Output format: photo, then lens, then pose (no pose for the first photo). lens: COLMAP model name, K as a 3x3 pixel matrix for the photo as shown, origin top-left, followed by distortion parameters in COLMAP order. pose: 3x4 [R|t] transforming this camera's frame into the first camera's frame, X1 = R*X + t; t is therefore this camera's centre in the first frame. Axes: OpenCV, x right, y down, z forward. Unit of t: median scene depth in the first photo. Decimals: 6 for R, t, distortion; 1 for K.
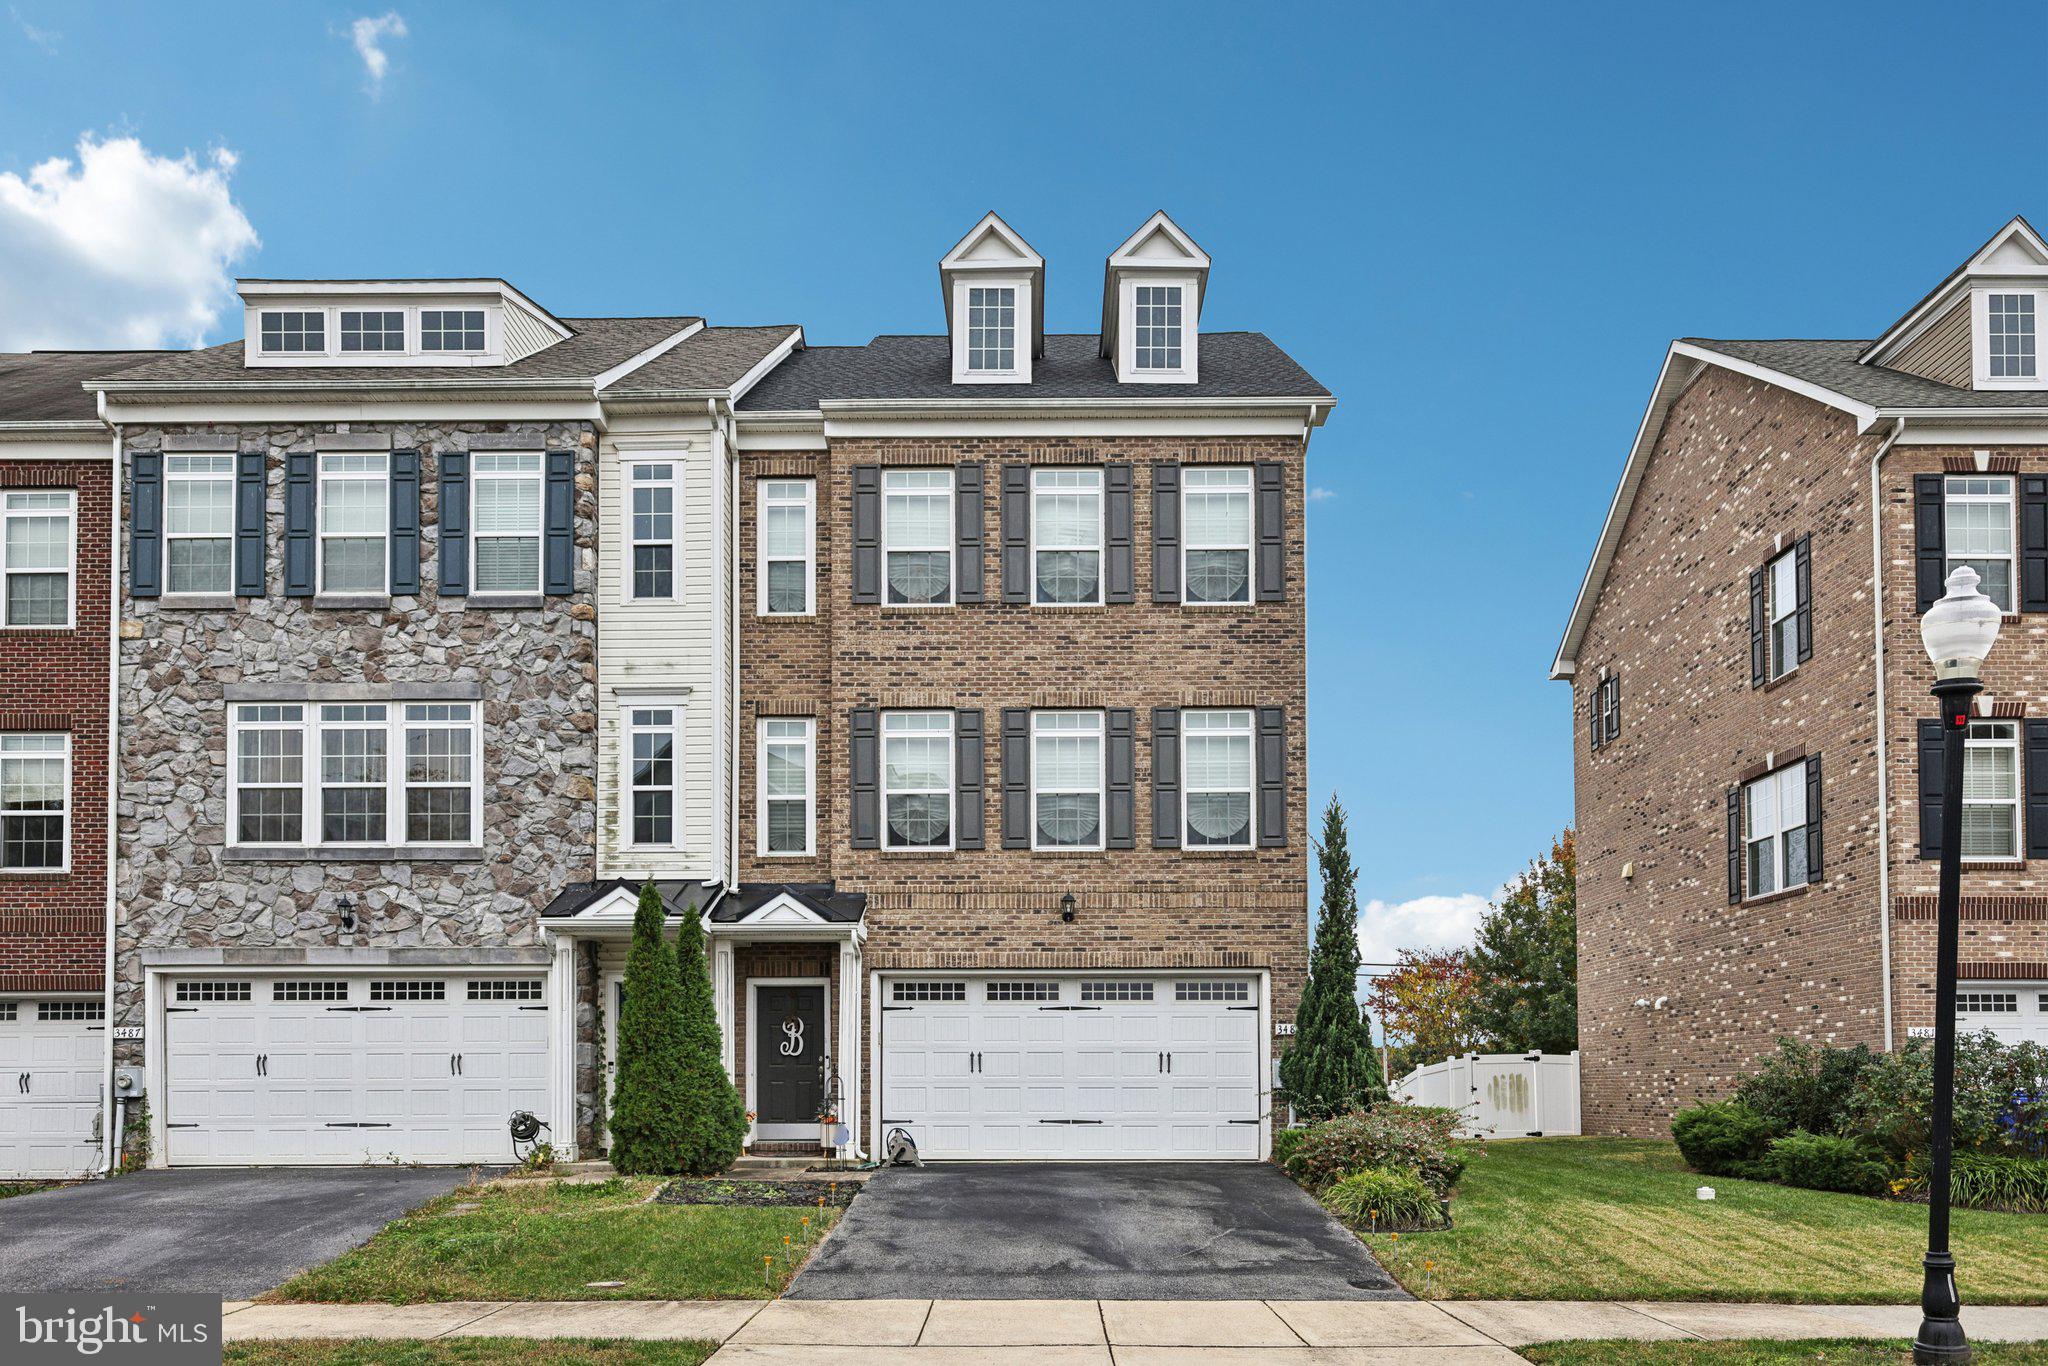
lens RADIAL K [[1384.8, 0, 1030.0], [0, 1384.8, 680.8], [0, 0, 1]] dist [-0.001234, -0.002279]
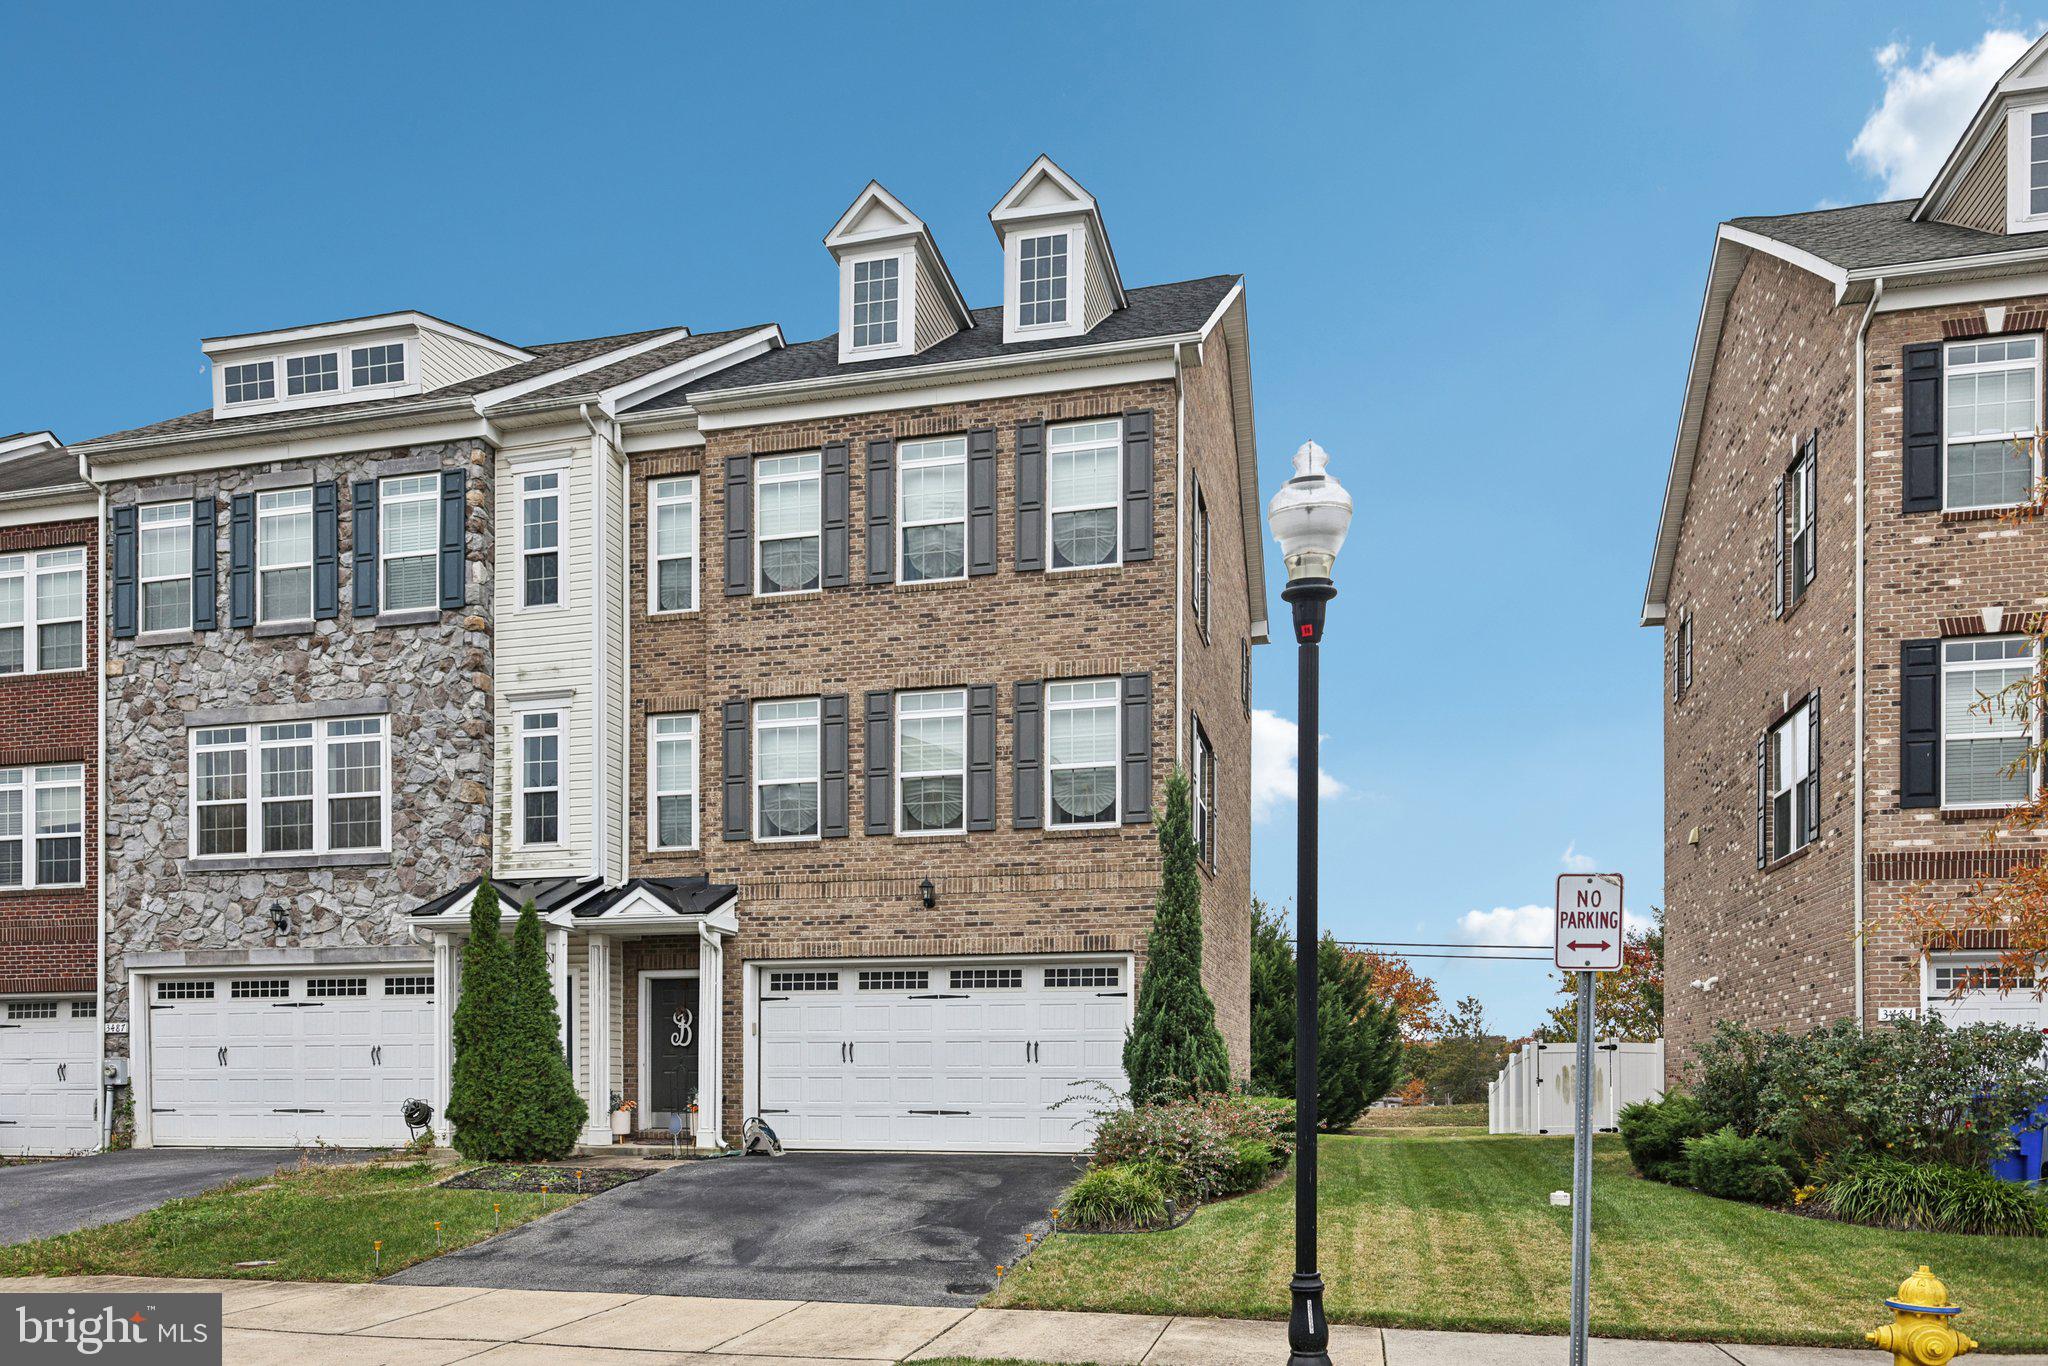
lens RADIAL K [[1384.8, 0, 1022.1], [0, 1384.8, 725.7], [0, 0, 1]] dist [-0.001234, -0.002279]
pose [[0.974984, -0.053390, -0.215769, 0.296728], [0.061060, 0.997712, 0.029035, 0.021720], [0.213725, -0.041484, 0.976013, 0.071174]]
